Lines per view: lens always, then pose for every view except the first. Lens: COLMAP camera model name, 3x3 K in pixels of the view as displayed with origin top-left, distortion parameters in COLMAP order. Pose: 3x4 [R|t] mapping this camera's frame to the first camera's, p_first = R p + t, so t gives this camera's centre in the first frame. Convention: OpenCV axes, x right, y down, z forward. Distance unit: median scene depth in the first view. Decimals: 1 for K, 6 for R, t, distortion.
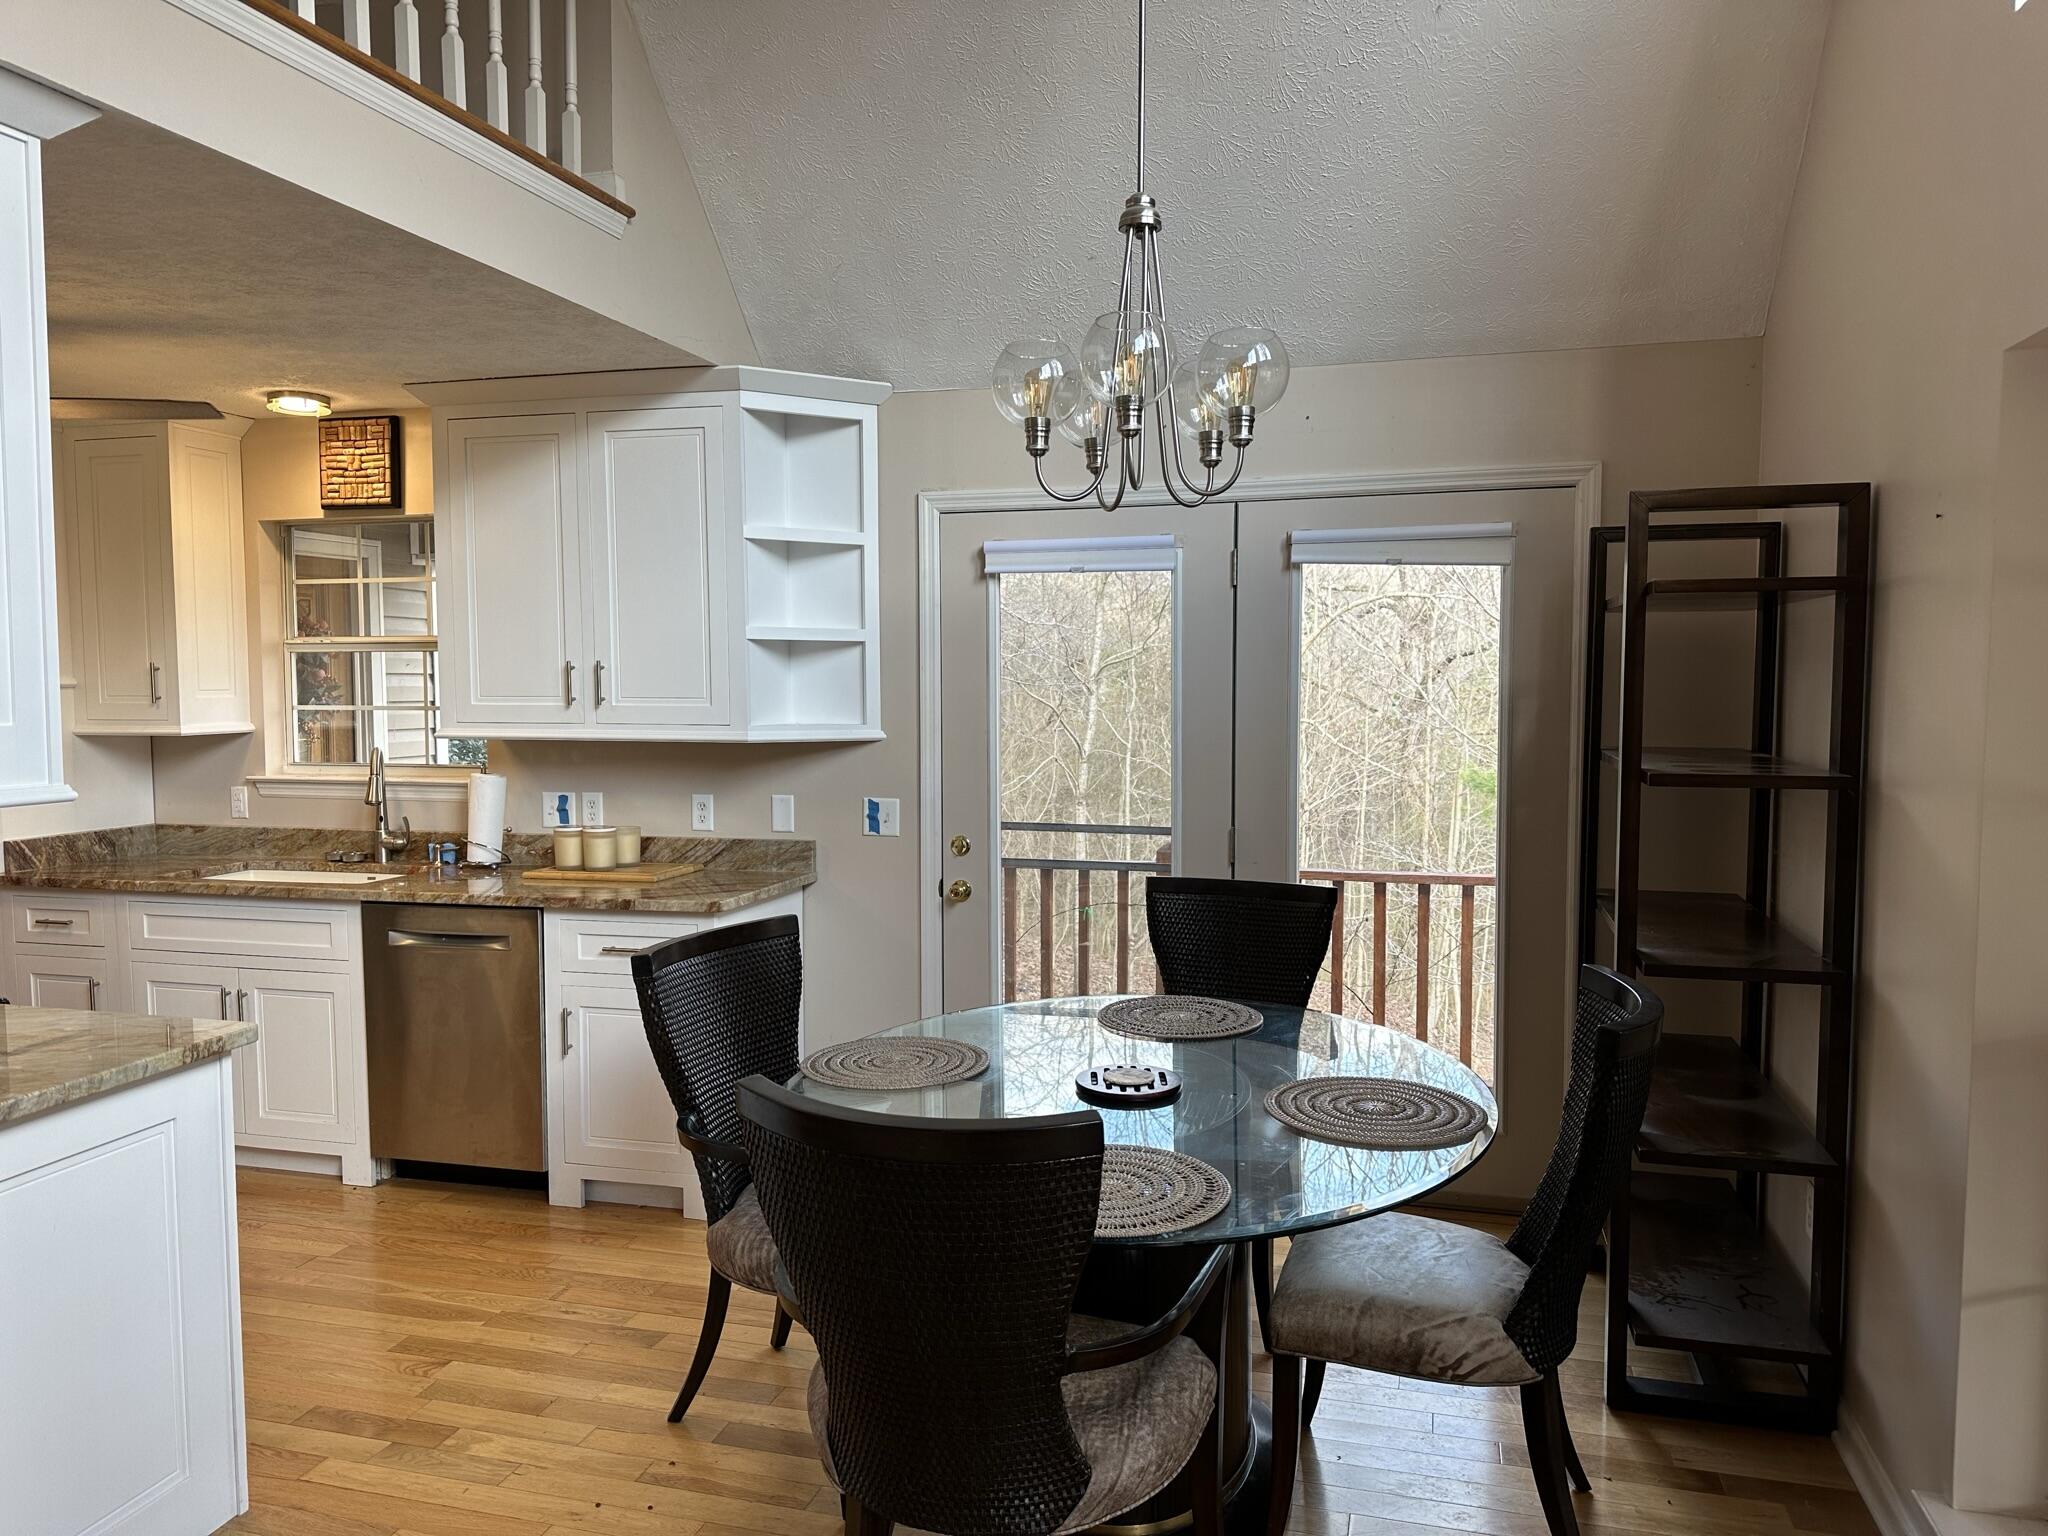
lens RADIAL K [[1443.2, 0, 1027.8], [0, 1443.2, 763.1], [0, 0, 1]] dist [0.027771, -0.014712]
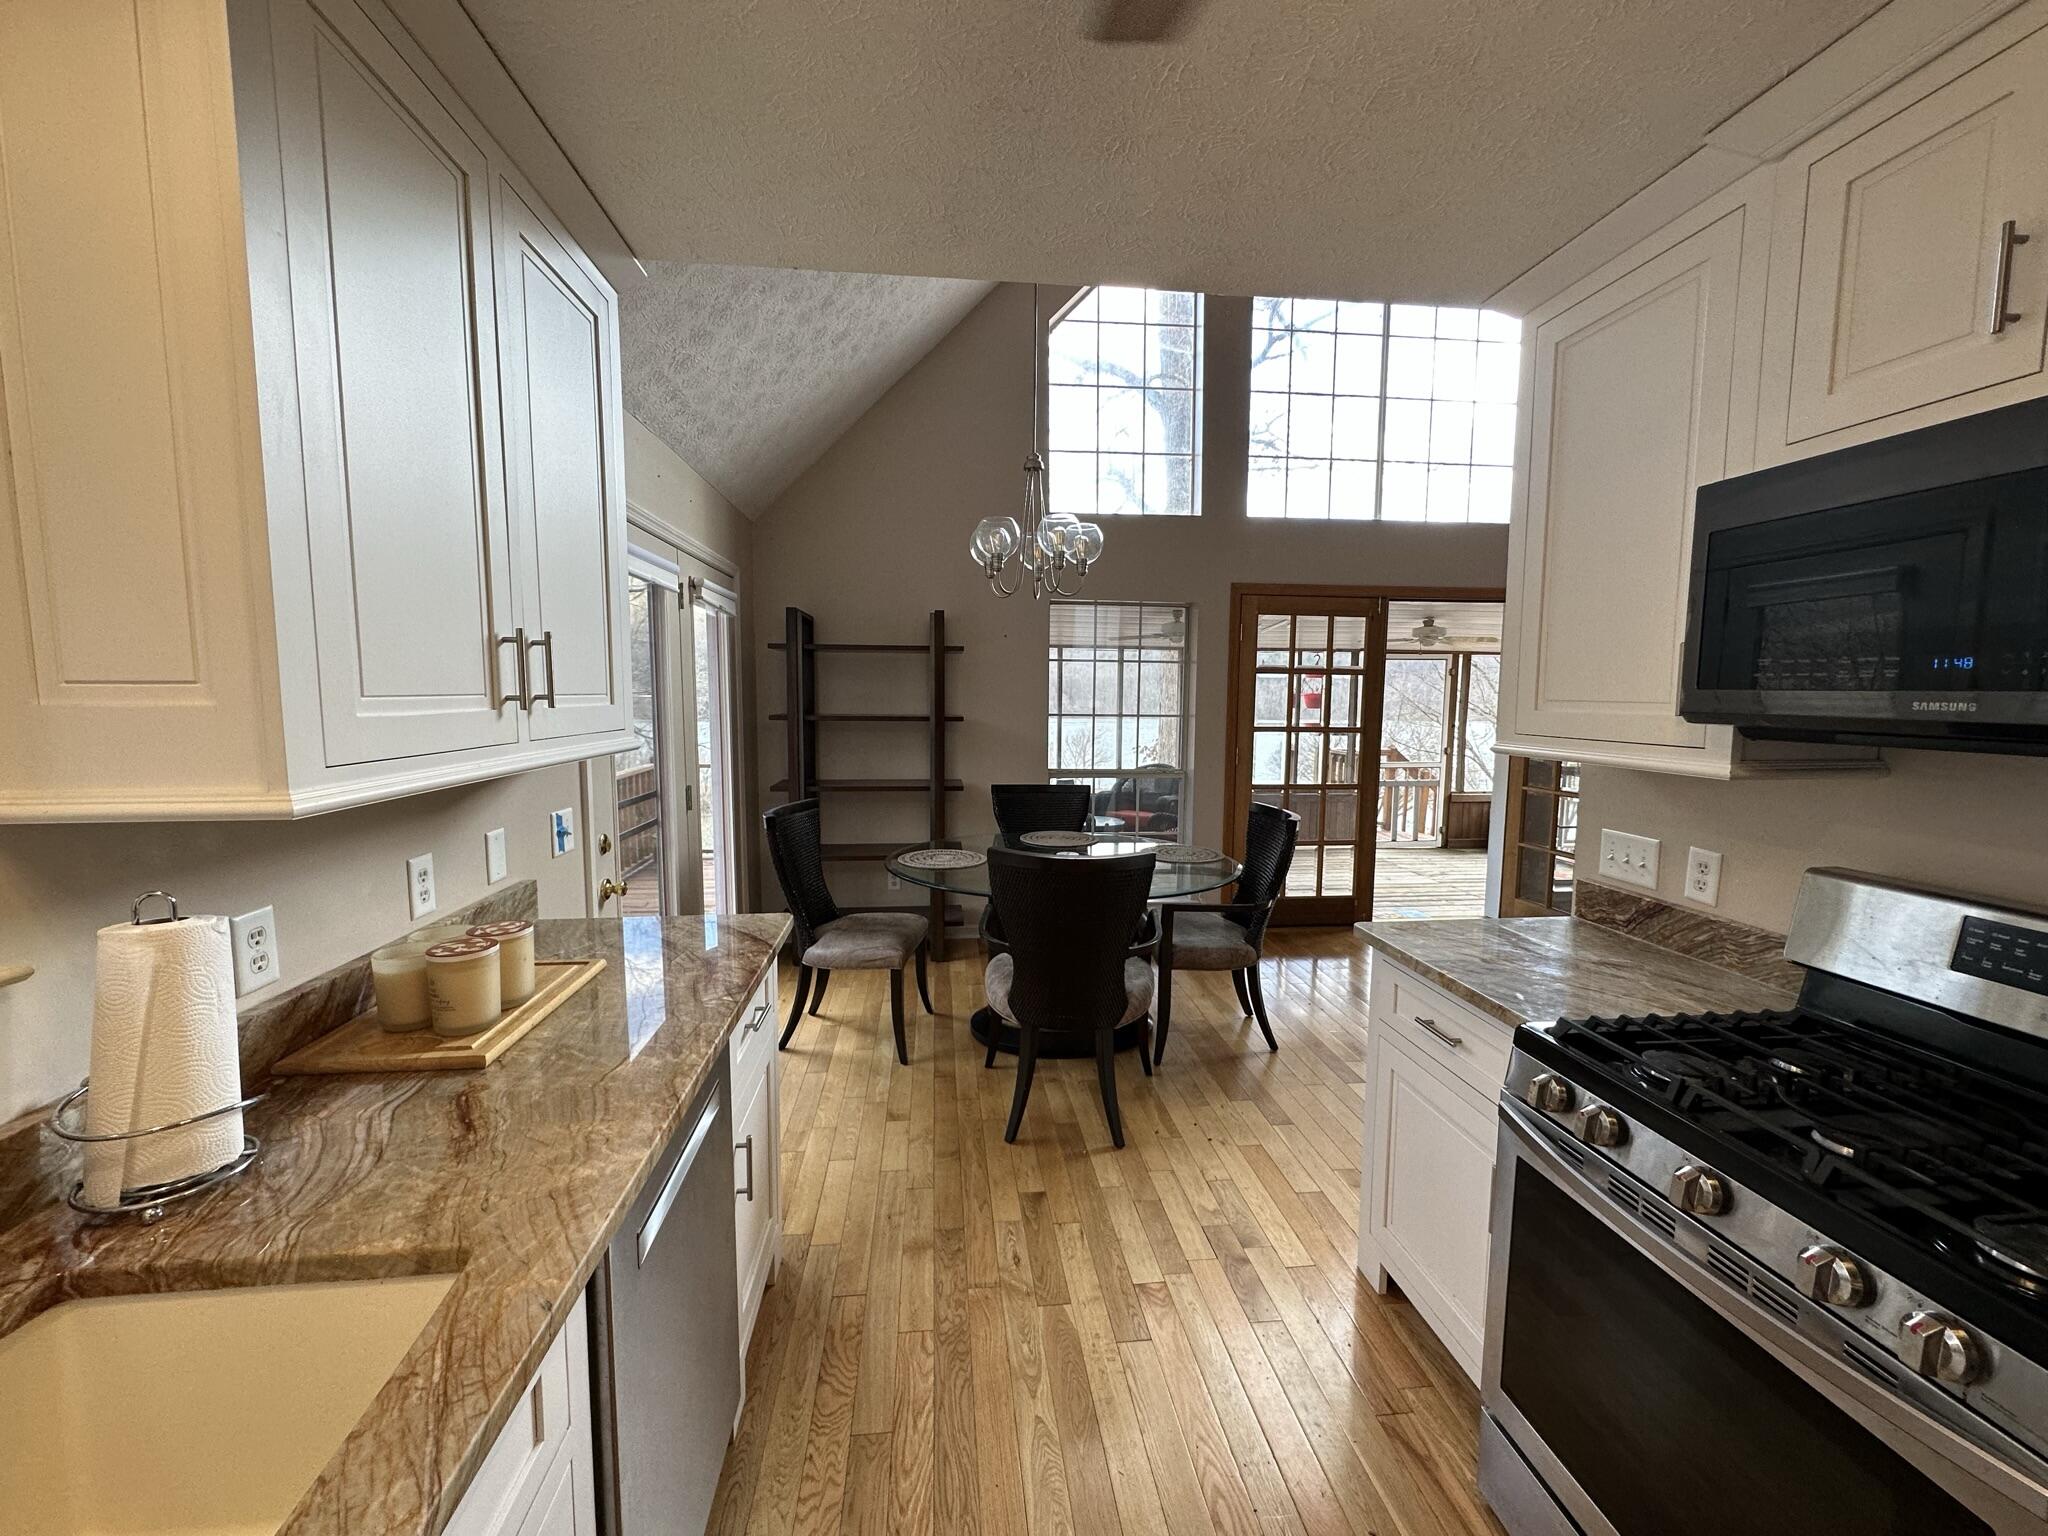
lens RADIAL K [[816.1, 0, 1015.4], [0, 816.1, 769.7], [0, 0, 1]] dist [0.001499, -0.000854]
pose [[-0.359331, -0.089720, 0.928887, -0.618555], [0.061711, 0.990905, 0.119582, -0.039786], [-0.931167, 0.100292, -0.350526, 0.861829]]
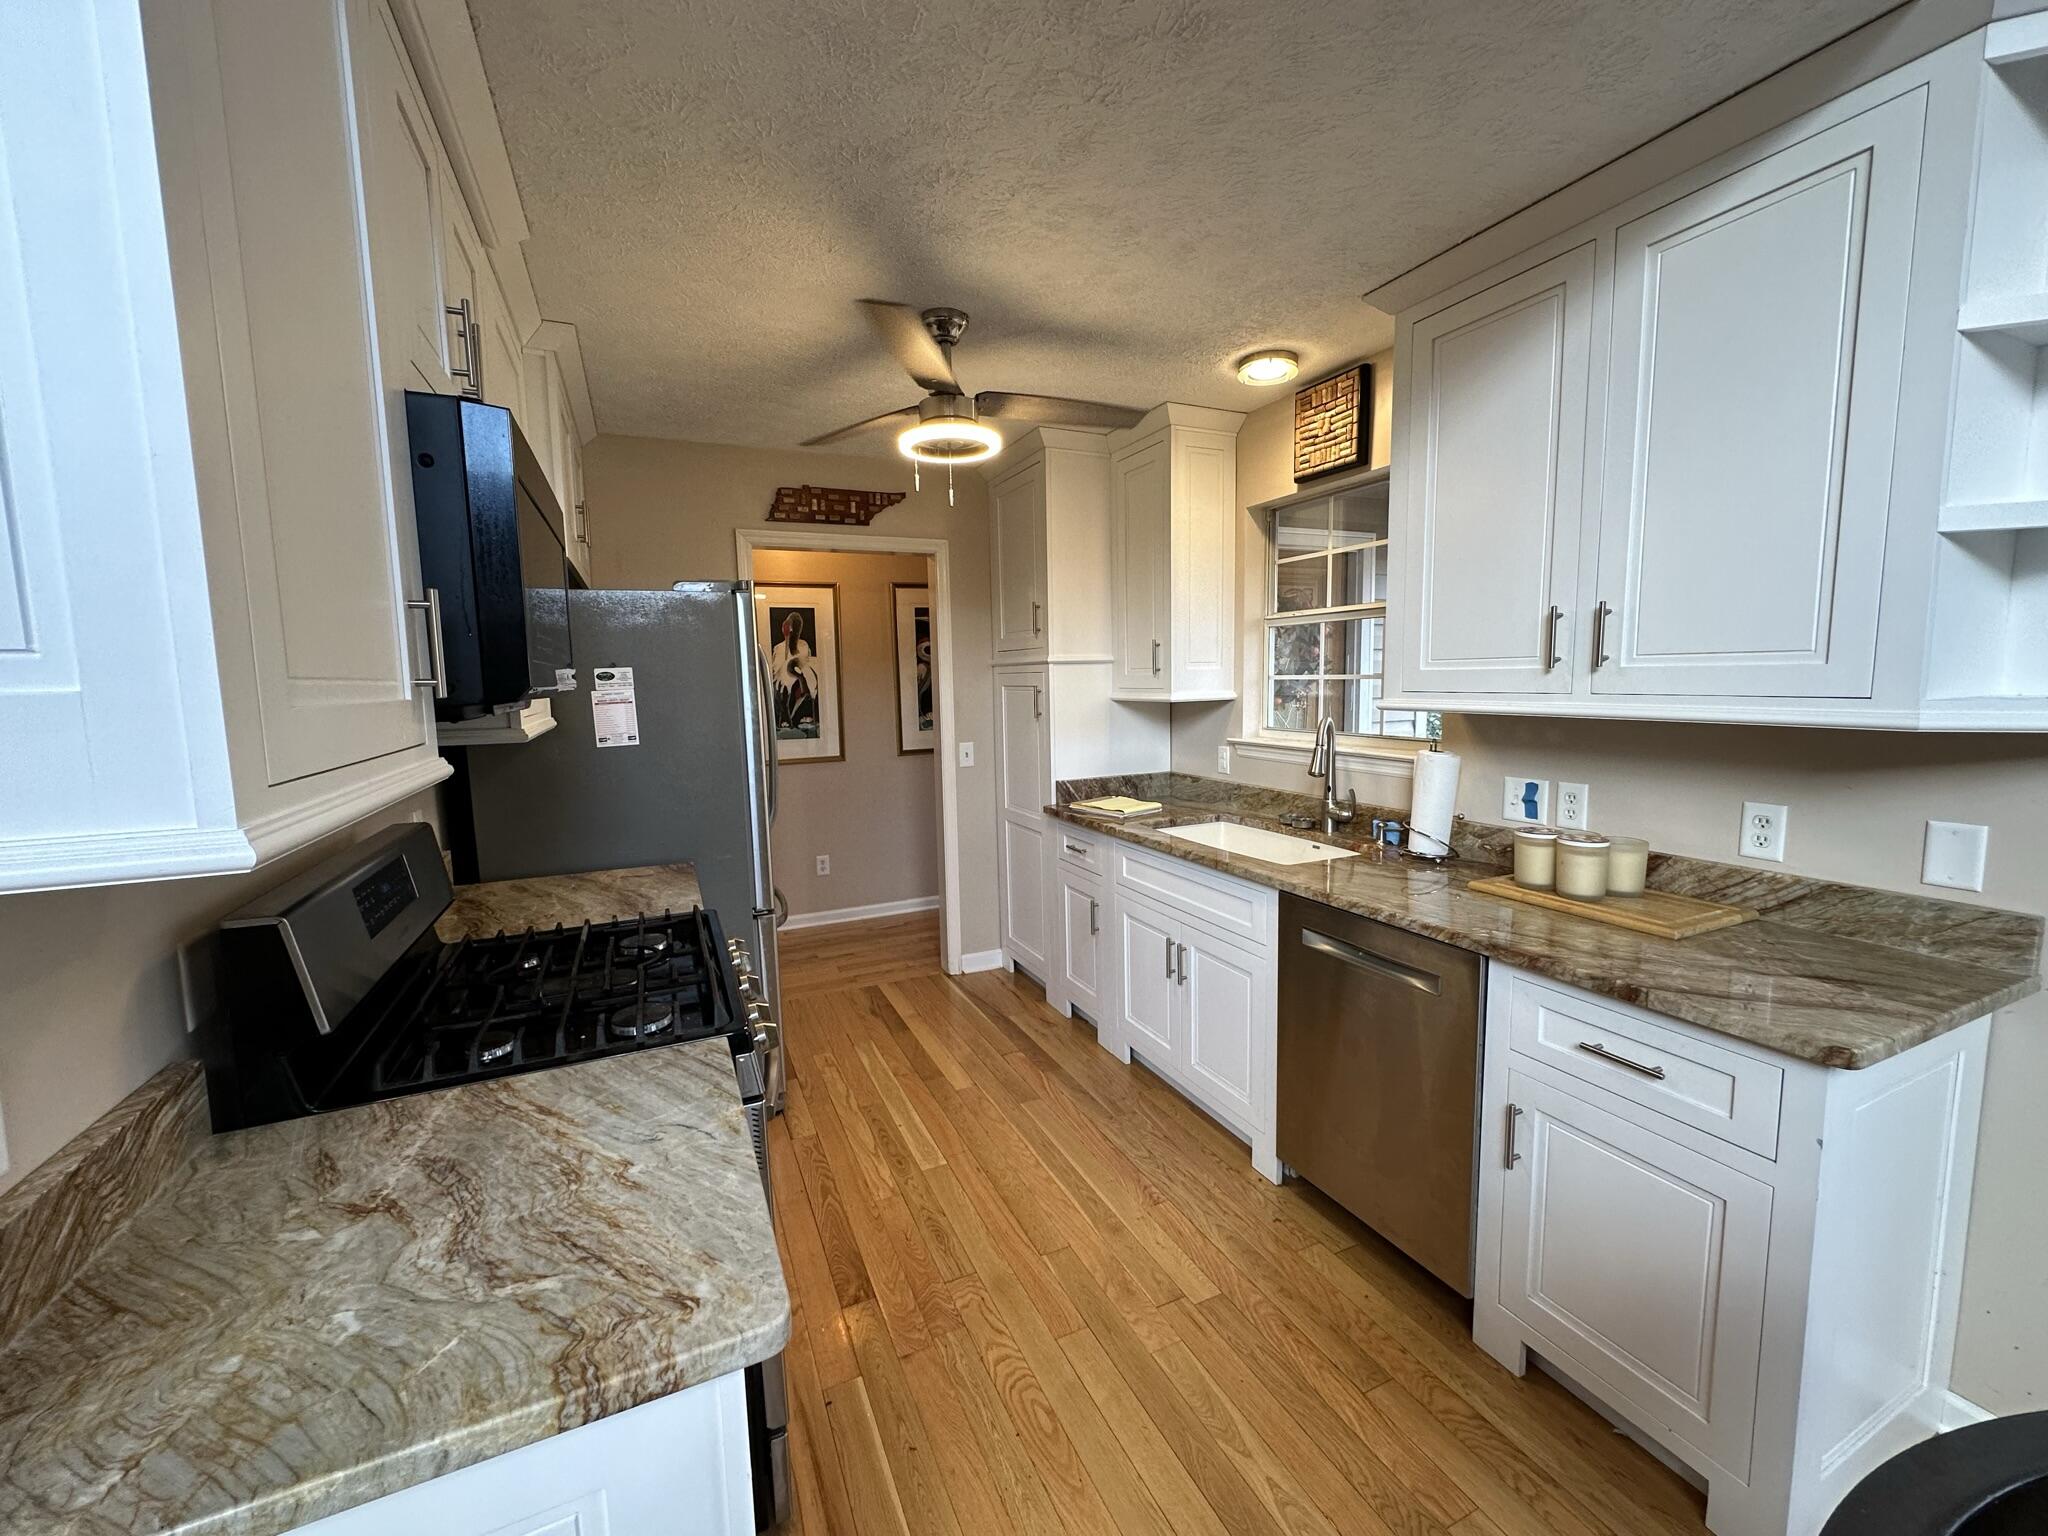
lens RADIAL K [[816.1, 0, 1042.0], [0, 816.1, 758.7], [0, 0, 1]] dist [0.001499, -0.000854]
pose [[0.656035, 0.071559, -0.751331, -0.159418], [-0.036334, 0.997335, 0.063263, -0.010500], [0.753855, -0.014204, 0.656887, 0.495206]]
